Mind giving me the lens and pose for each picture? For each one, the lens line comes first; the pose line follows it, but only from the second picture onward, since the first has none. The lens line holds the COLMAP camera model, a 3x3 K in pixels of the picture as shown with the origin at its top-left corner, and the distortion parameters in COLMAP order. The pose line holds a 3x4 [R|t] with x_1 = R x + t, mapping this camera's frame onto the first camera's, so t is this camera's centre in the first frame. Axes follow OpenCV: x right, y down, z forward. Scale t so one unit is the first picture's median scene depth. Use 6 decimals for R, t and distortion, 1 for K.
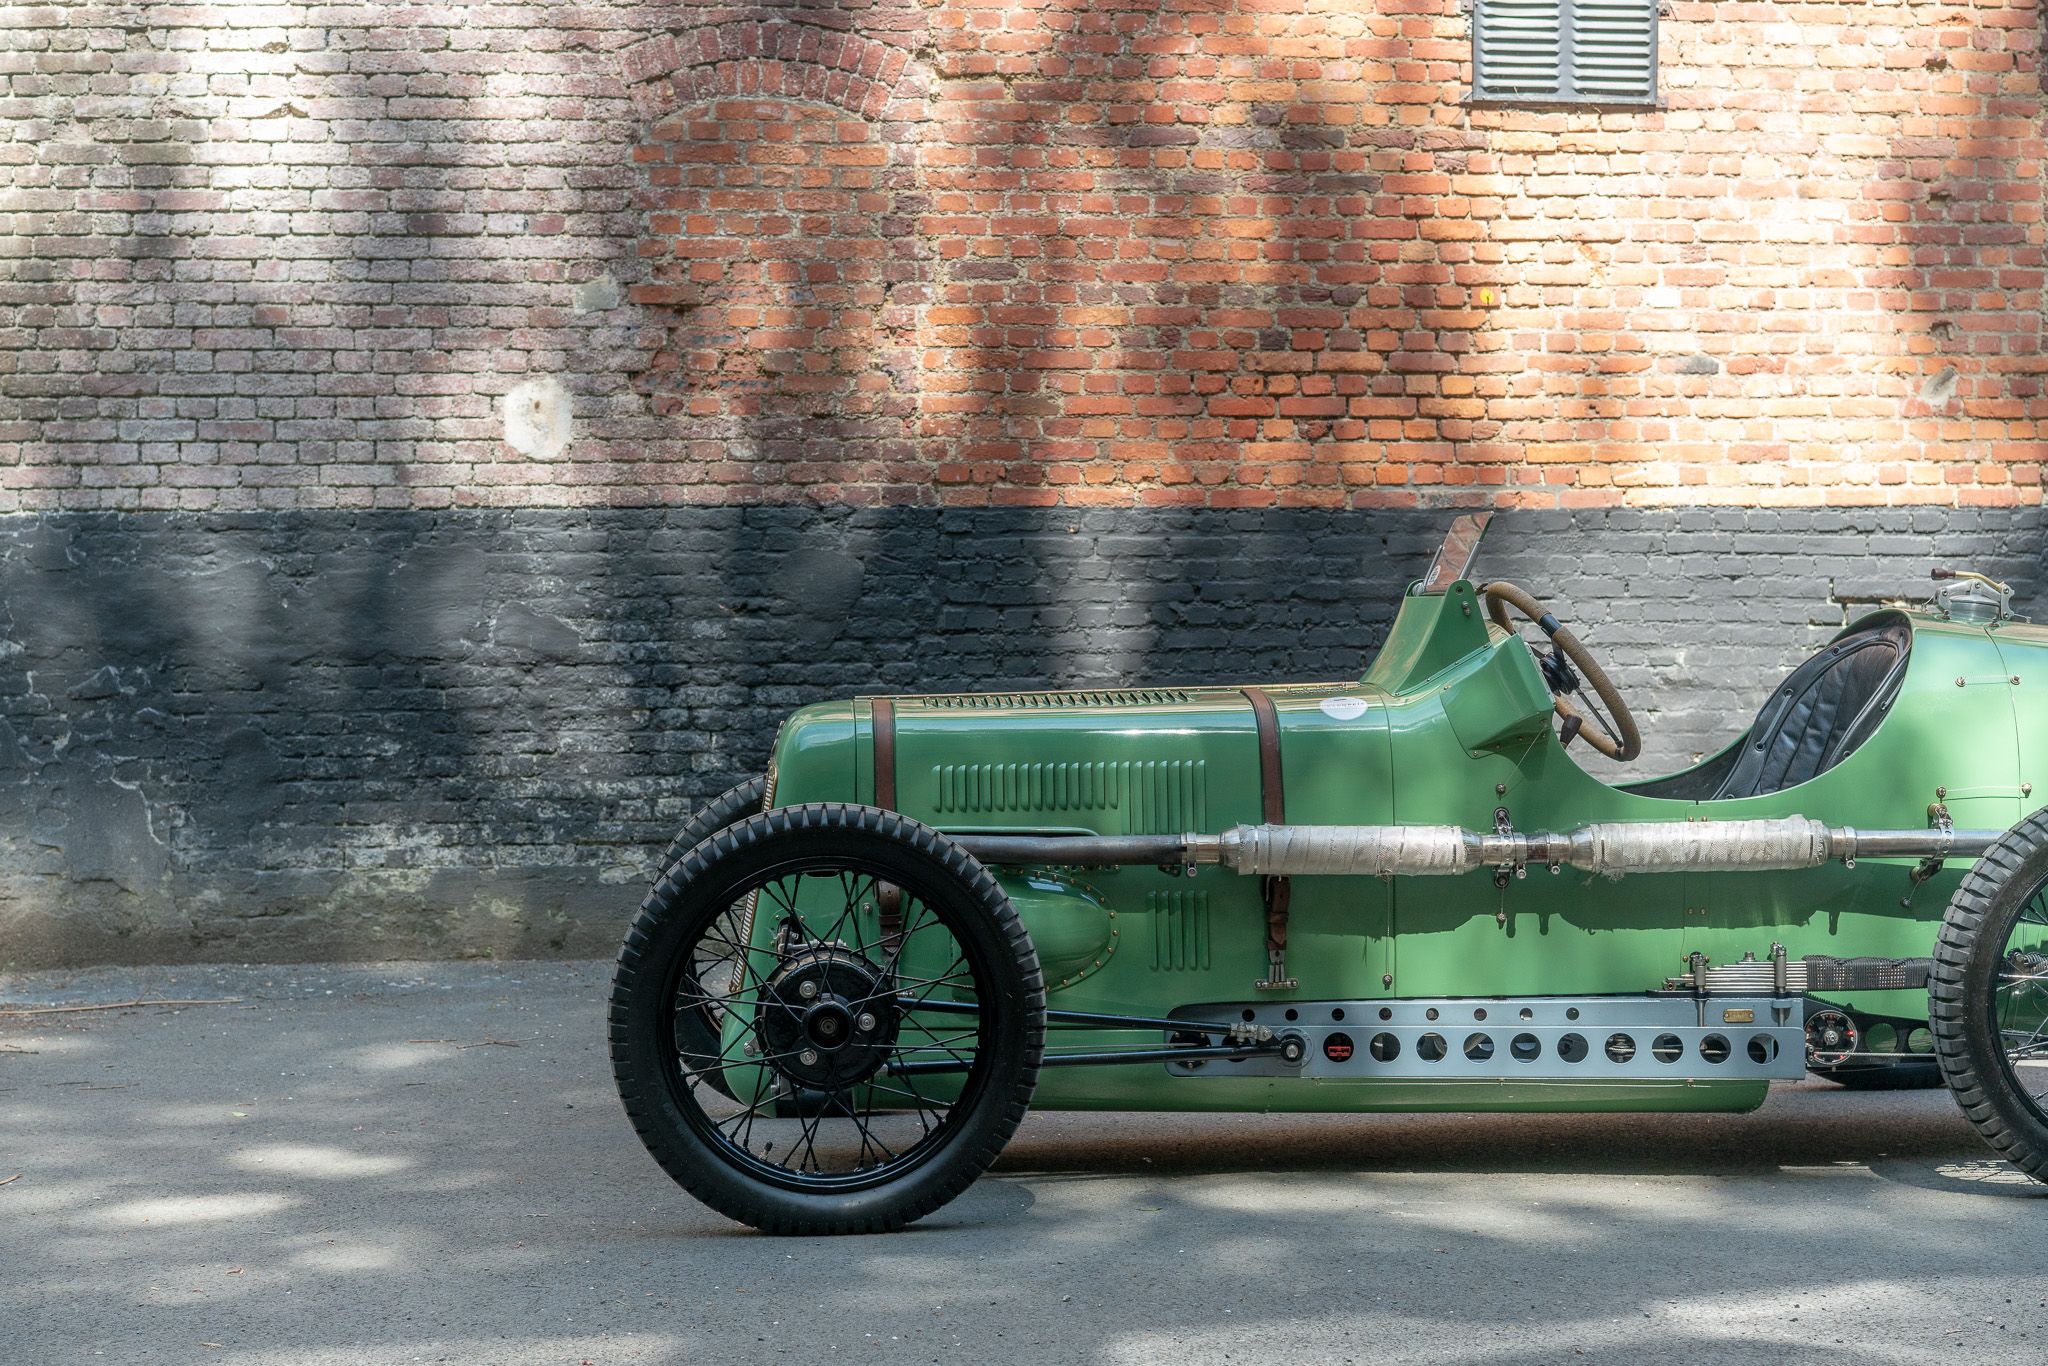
lens RADIAL K [[3166.7, 0, 1022.2], [0, 3166.7, 693.7], [0, 0, 1]] dist [-0.015172, 0.000000]
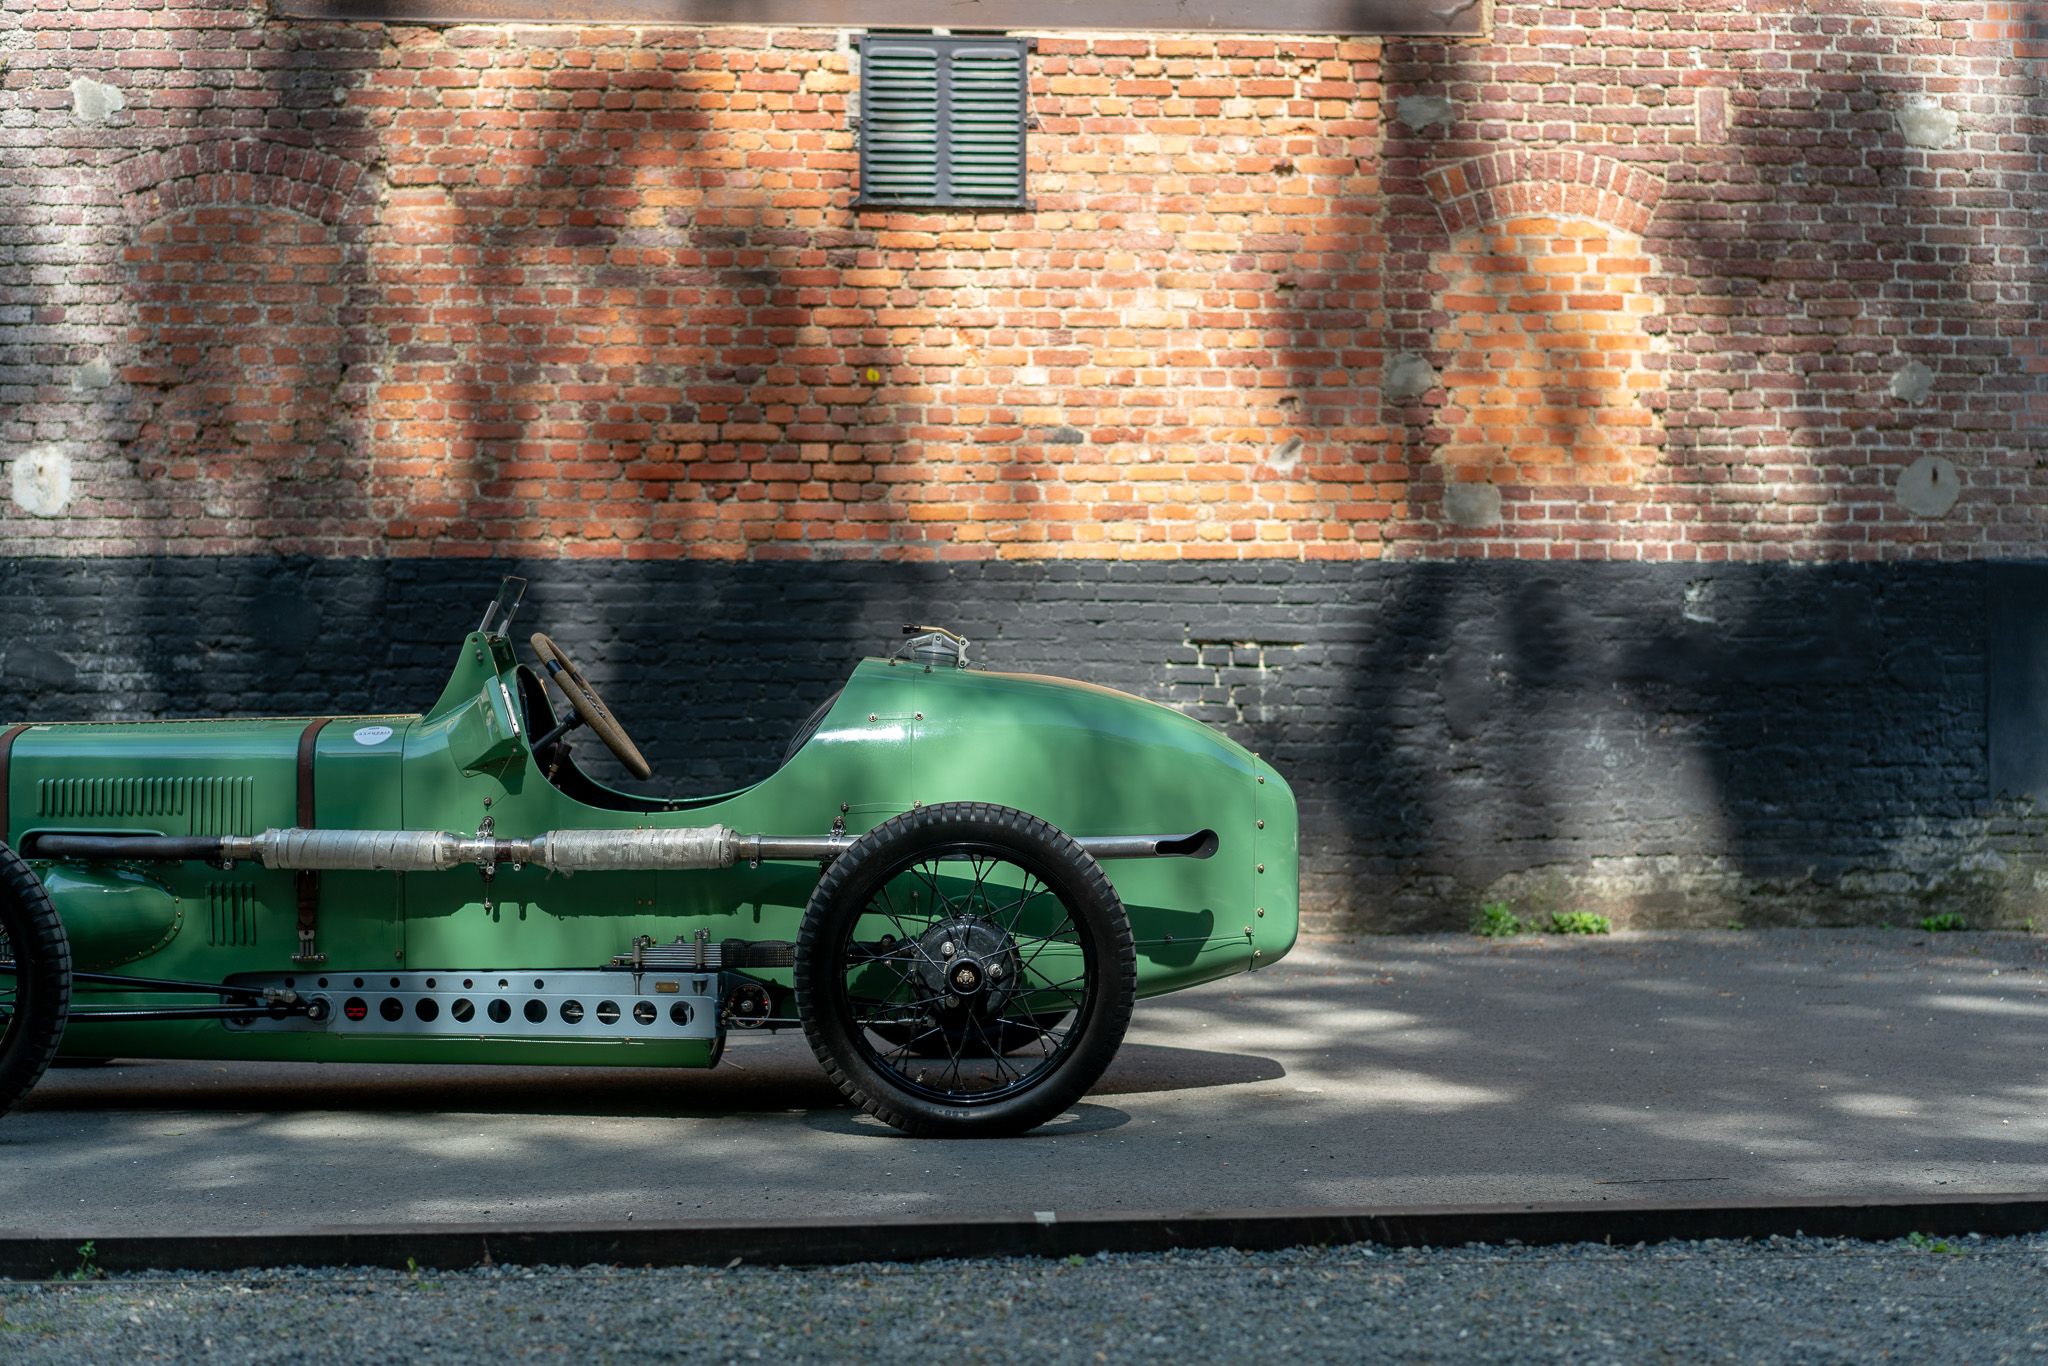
lens RADIAL K [[3166.7, 0, 1019.7], [0, 3166.7, 693.2], [0, 0, 1]] dist [-0.015172, 0.000000]
pose [[0.998501, 0.006113, -0.054392, 0.268232], [-0.006485, 0.999957, -0.006659, -0.003401], [0.054349, 0.007002, 0.998497, -0.141430]]
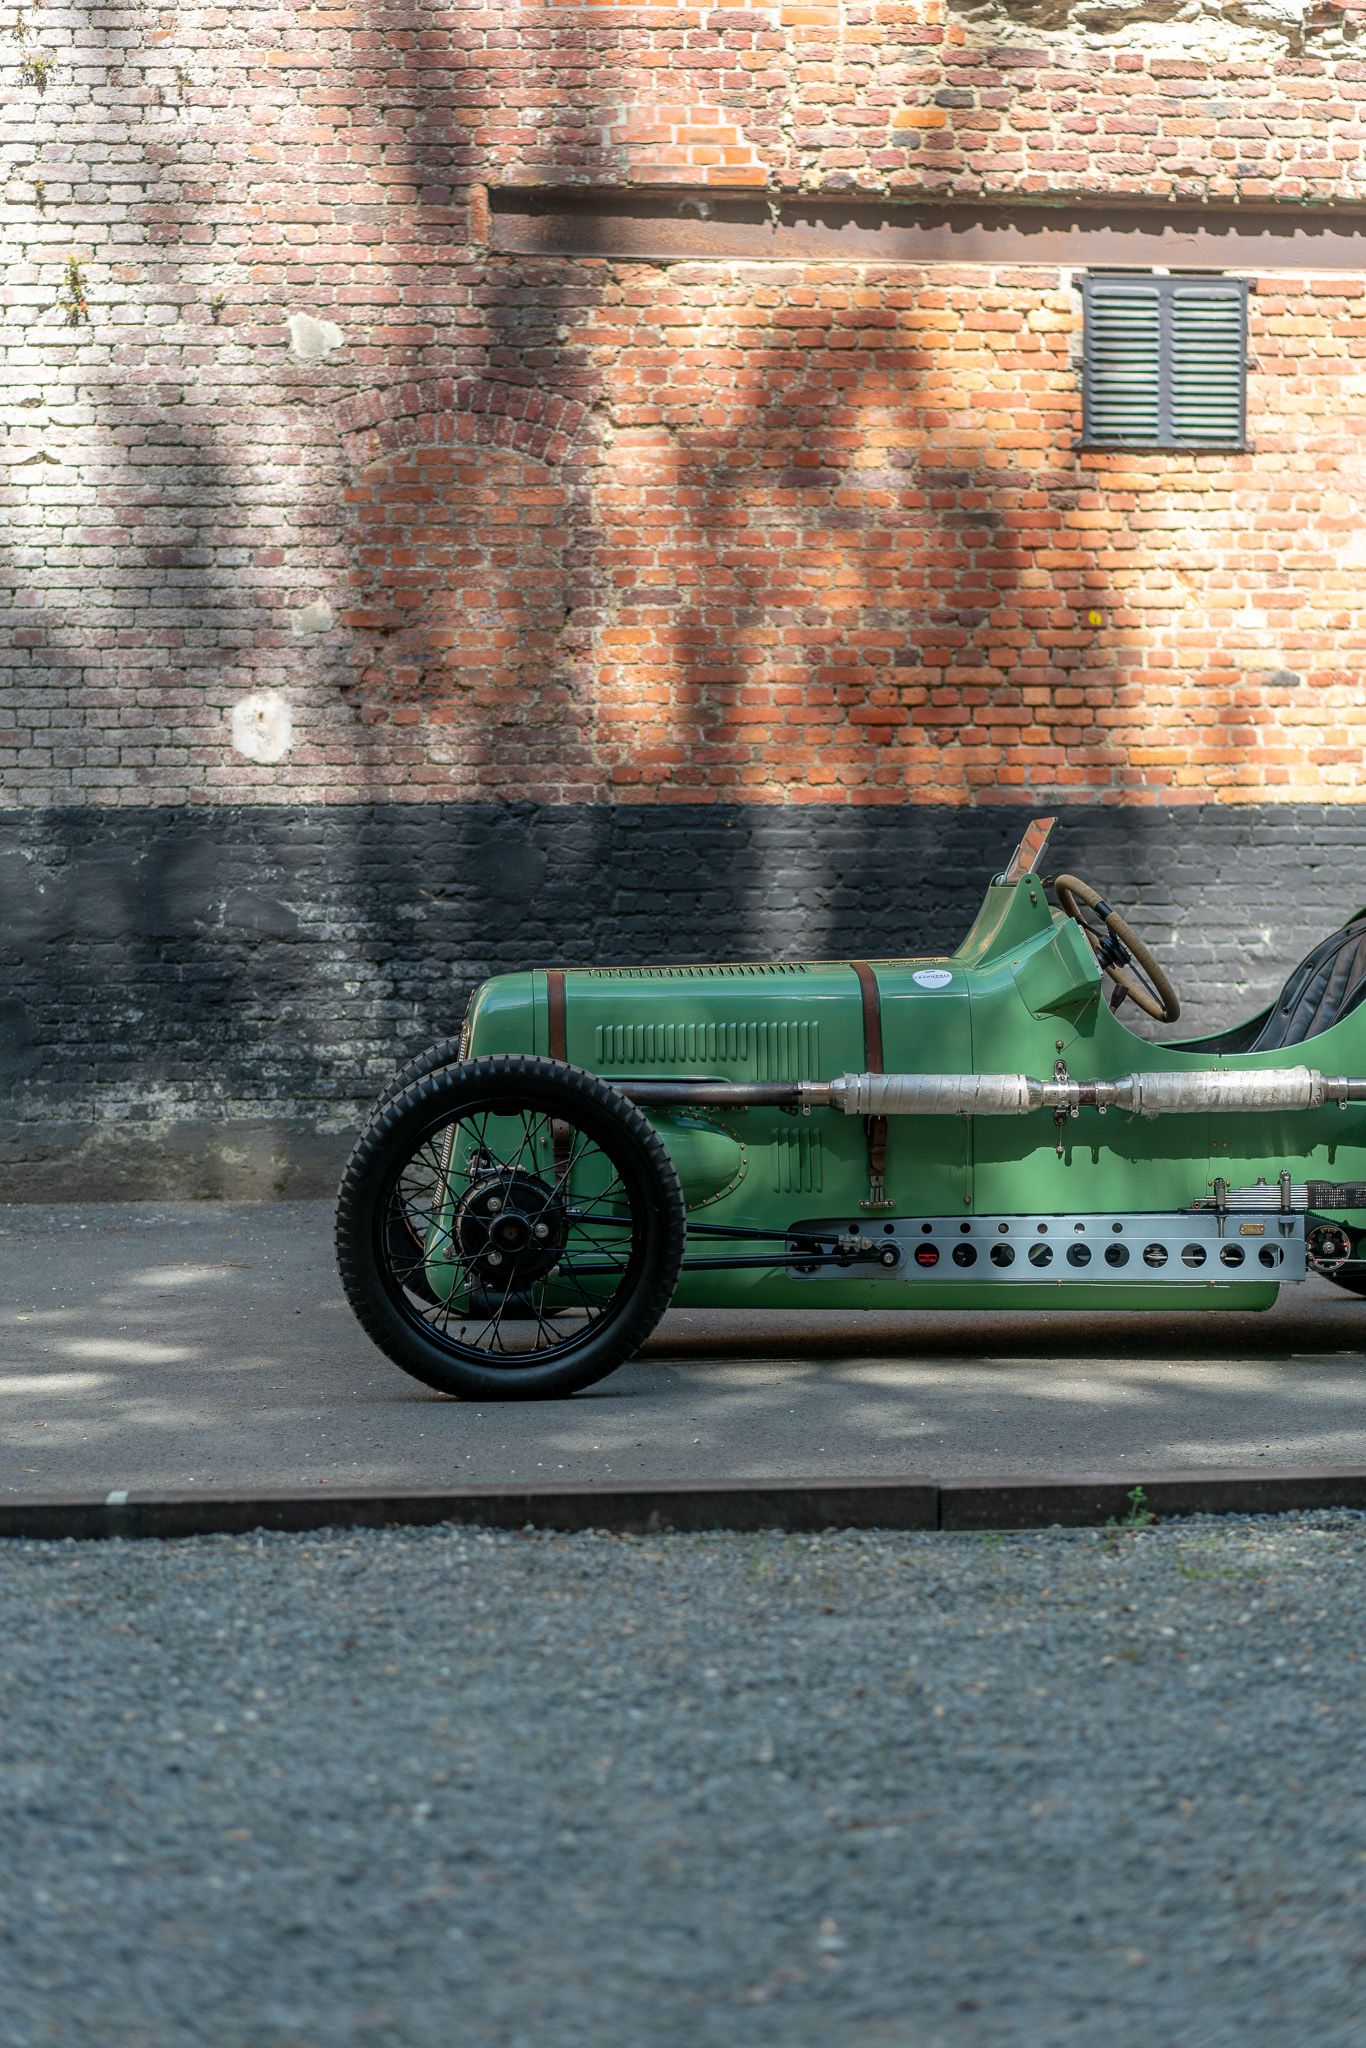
lens RADIAL K [[3166.7, 0, 696.4], [0, 3166.7, 1025.5], [0, 0, 1]] dist [-0.015172, 0.000000]
pose [[0.999975, -0.000024, -0.007100, 0.012069], [0.000150, 0.999844, 0.017646, 0.000611], [0.007098, -0.017647, 0.999819, -0.142815]]
